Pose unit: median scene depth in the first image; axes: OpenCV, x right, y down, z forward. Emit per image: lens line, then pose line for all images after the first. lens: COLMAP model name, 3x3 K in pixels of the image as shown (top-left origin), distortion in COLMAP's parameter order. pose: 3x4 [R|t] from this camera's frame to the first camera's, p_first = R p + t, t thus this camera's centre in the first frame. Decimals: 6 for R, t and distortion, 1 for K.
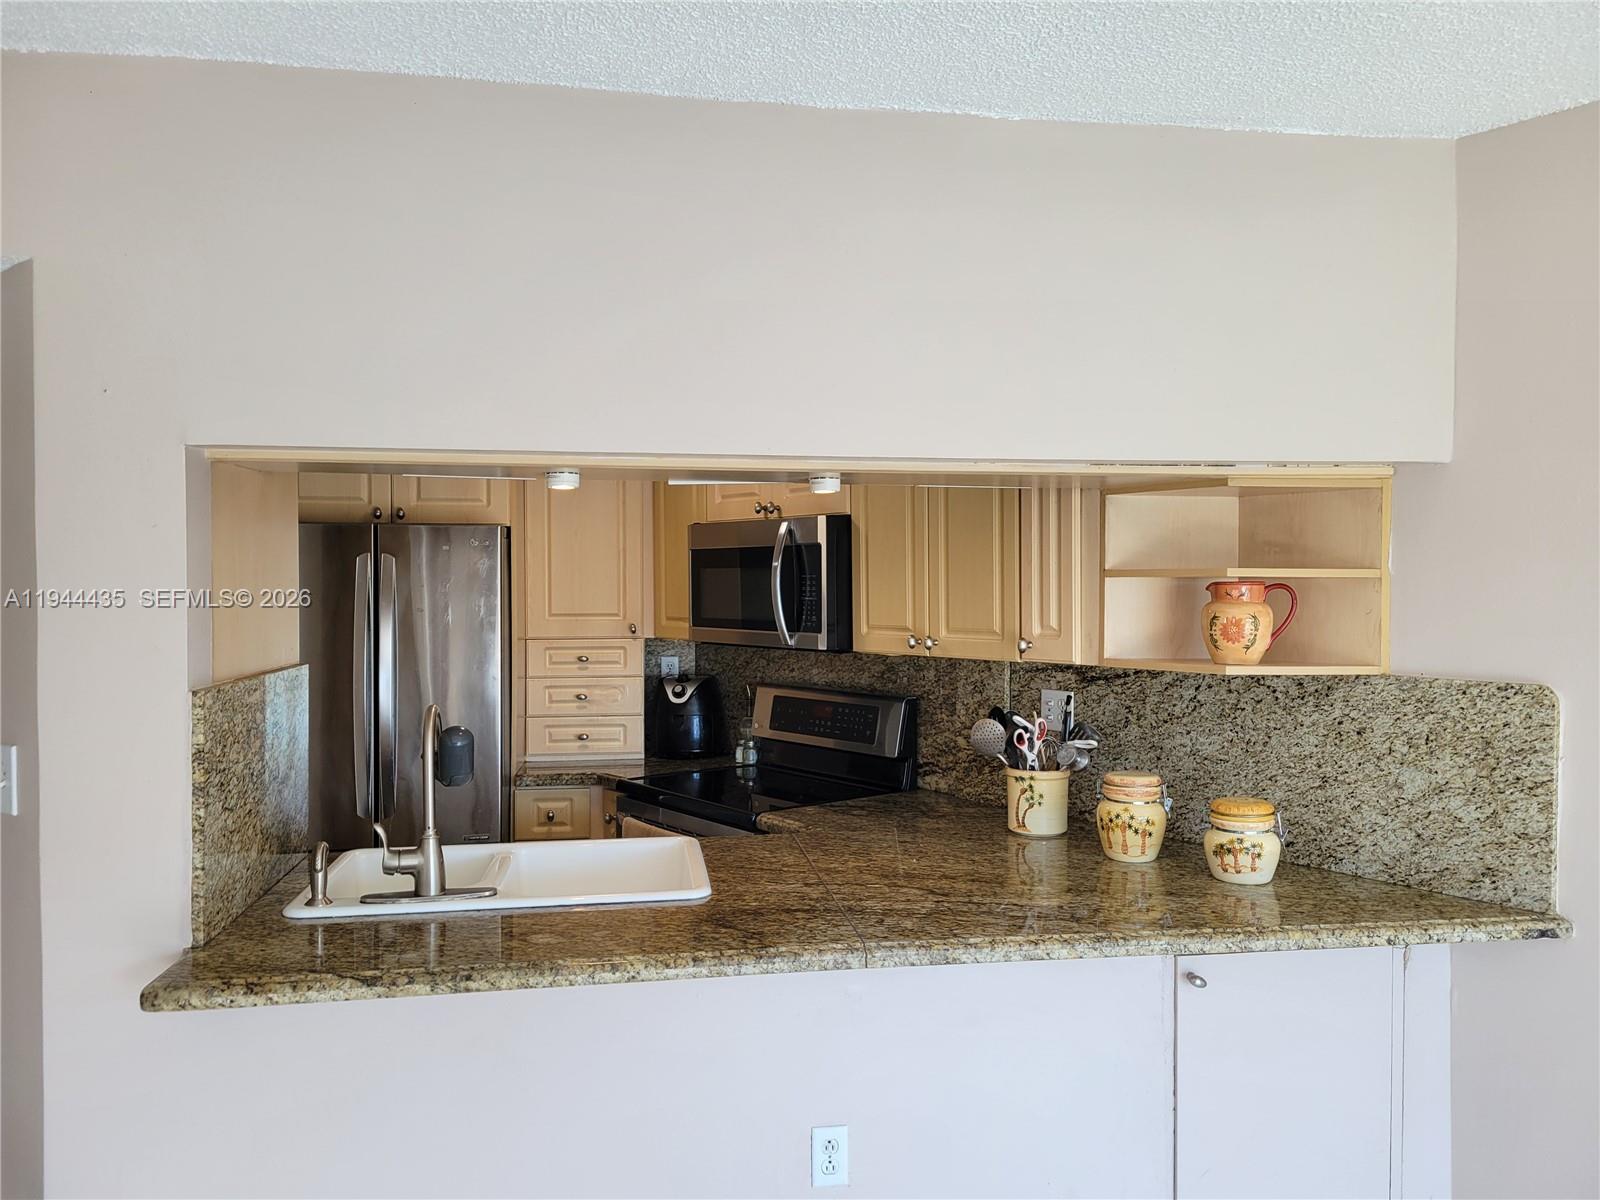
lens RADIAL K [[1203.9, 0, 823.5], [0, 1203.9, 608.2], [0, 0, 1]] dist [0.068939, -0.060245]
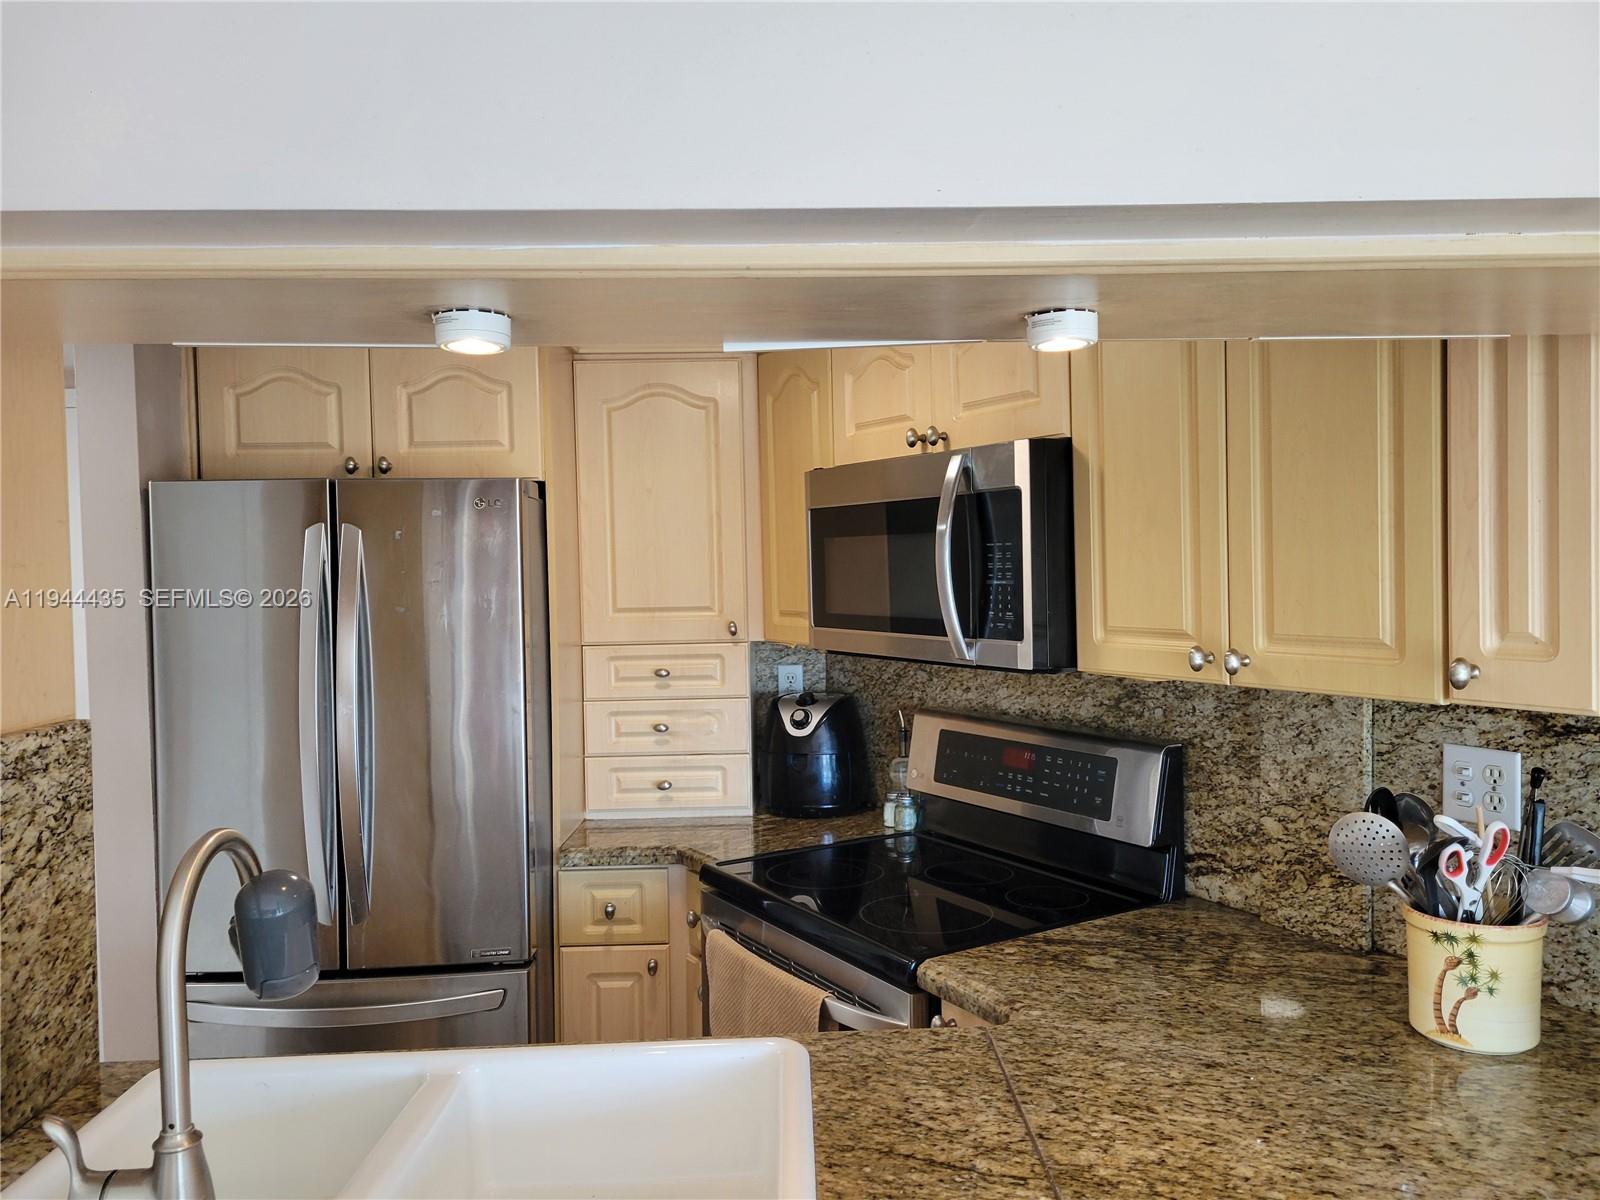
lens RADIAL K [[1201.0, 0, 831.5], [0, 1201.0, 600.4], [0, 0, 1]] dist [0.052819, -0.000646]
pose [[0.992417, -0.013977, -0.122120, -0.023973], [0.015409, 0.999823, 0.010793, -0.007231], [0.121947, -0.012593, 0.992457, 0.435256]]
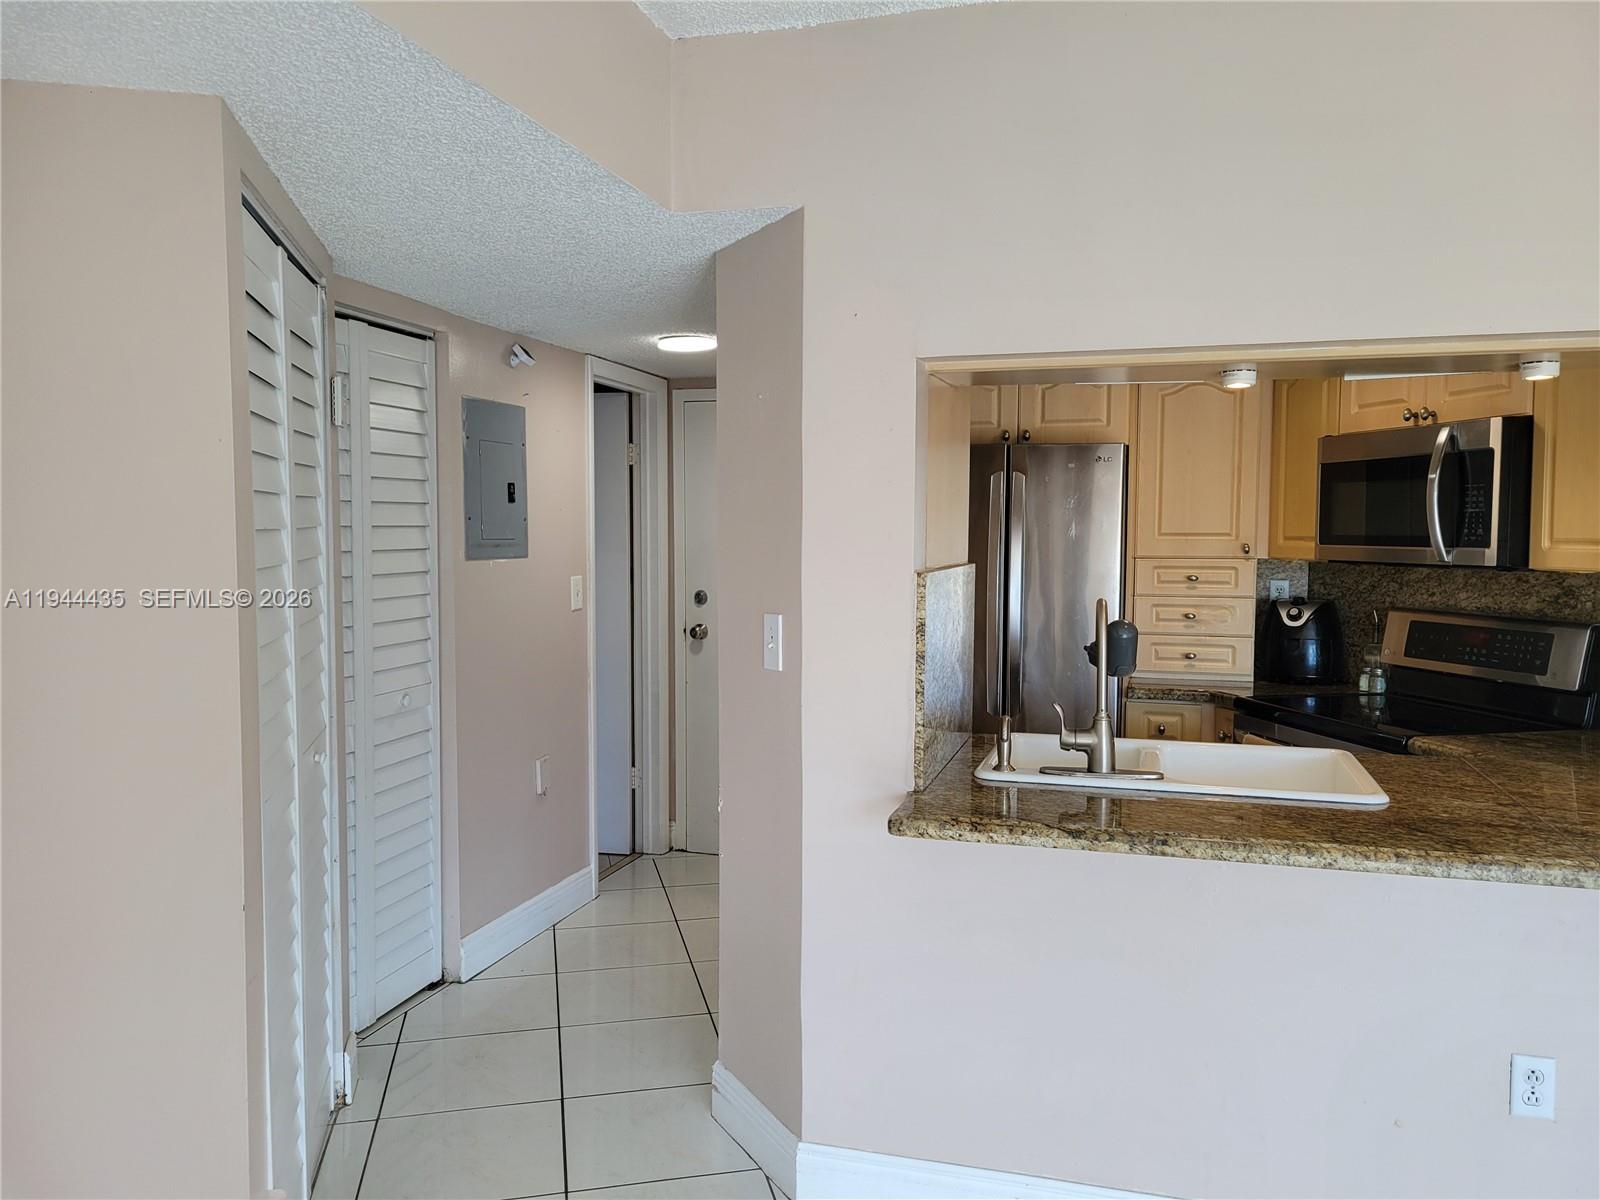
lens RADIAL K [[1203.9, 0, 823.5], [0, 1203.9, 608.2], [0, 0, 1]] dist [0.068939, -0.060245]
pose [[0.909284, 0.032415, -0.414912, -0.079683], [-0.014462, 0.998821, 0.046339, 0.032855], [0.415925, -0.036135, 0.908681, -0.051844]]
